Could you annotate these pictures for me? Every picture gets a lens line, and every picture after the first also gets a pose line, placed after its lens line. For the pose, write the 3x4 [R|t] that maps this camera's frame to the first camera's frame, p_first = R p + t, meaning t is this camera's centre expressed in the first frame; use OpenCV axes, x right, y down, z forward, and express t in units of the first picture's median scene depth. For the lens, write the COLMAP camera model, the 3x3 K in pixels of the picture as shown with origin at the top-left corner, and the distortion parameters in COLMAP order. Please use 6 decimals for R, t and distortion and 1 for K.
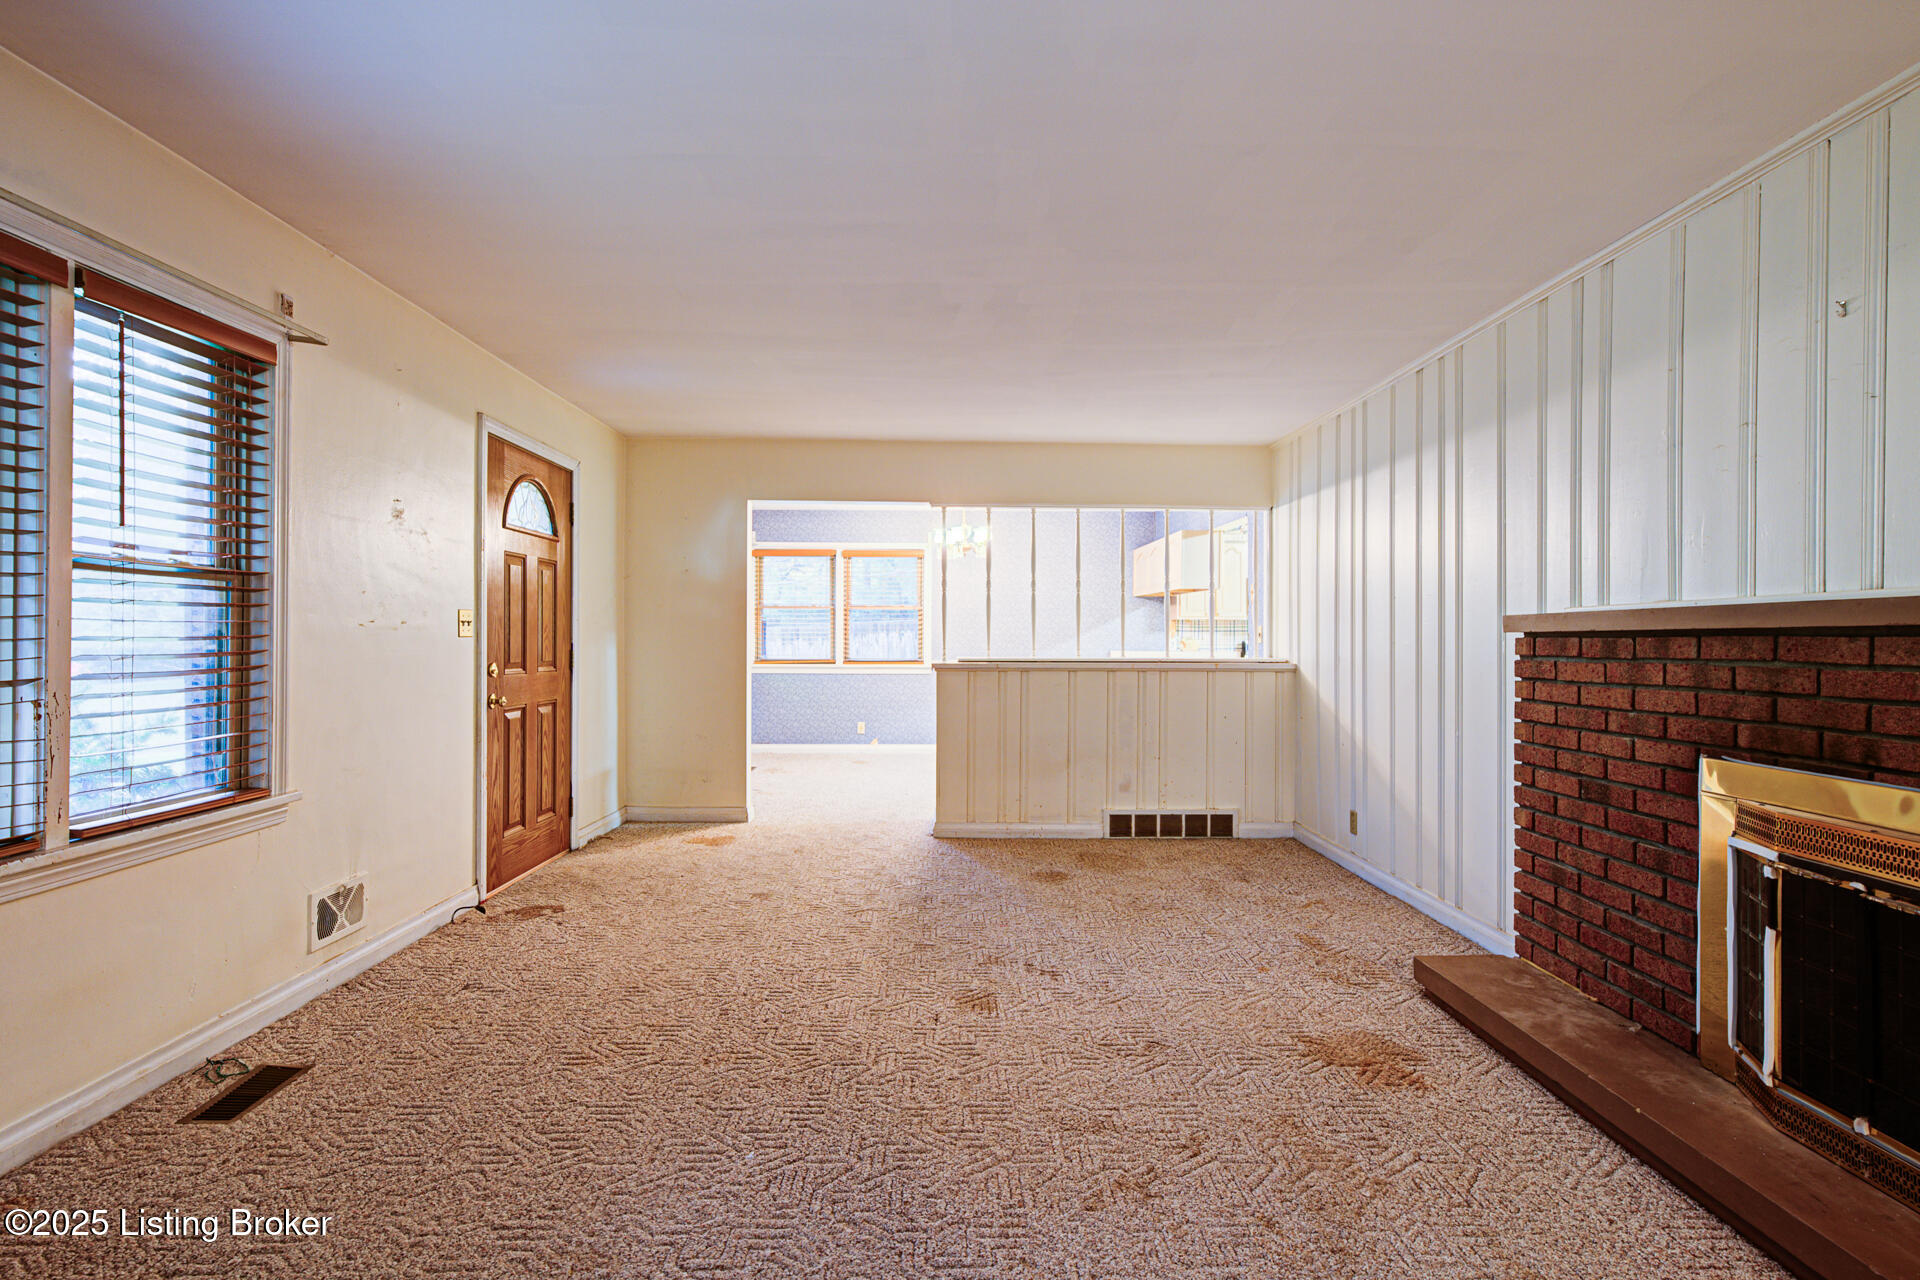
lens RADIAL K [[939.5, 0, 958.7], [0, 939.5, 636.9], [0, 0, 1]] dist [0.001144, 0.000032]
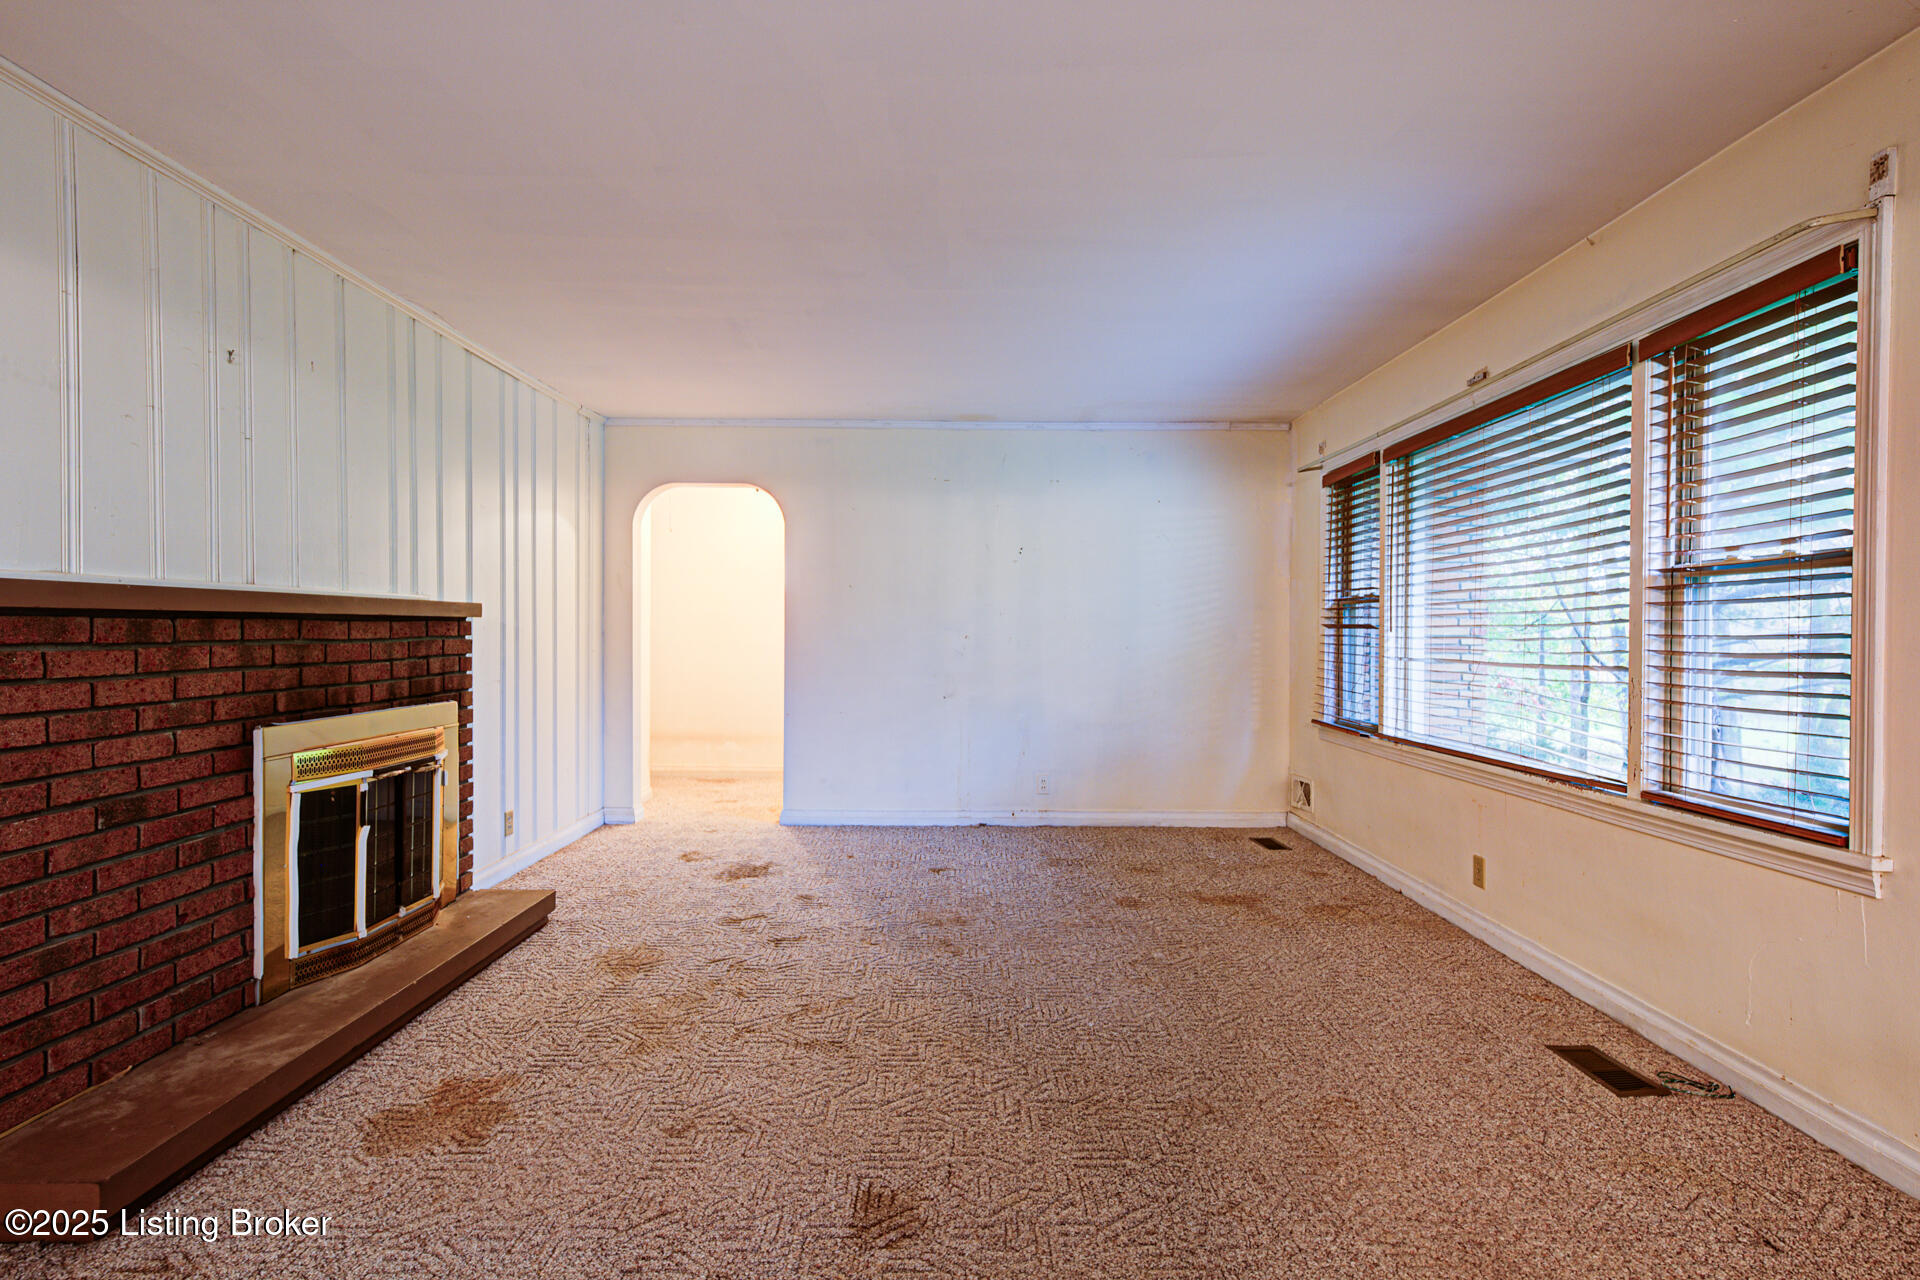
lens RADIAL K [[939.5, 0, 960.4], [0, 939.5, 640.0], [0, 0, 1]] dist [0.001144, 0.000032]
pose [[-0.999892, -0.010748, 0.010072, -0.041654], [-0.010672, 0.999914, 0.007613, 0.006520], [-0.010153, 0.007505, -0.999920, 2.028795]]
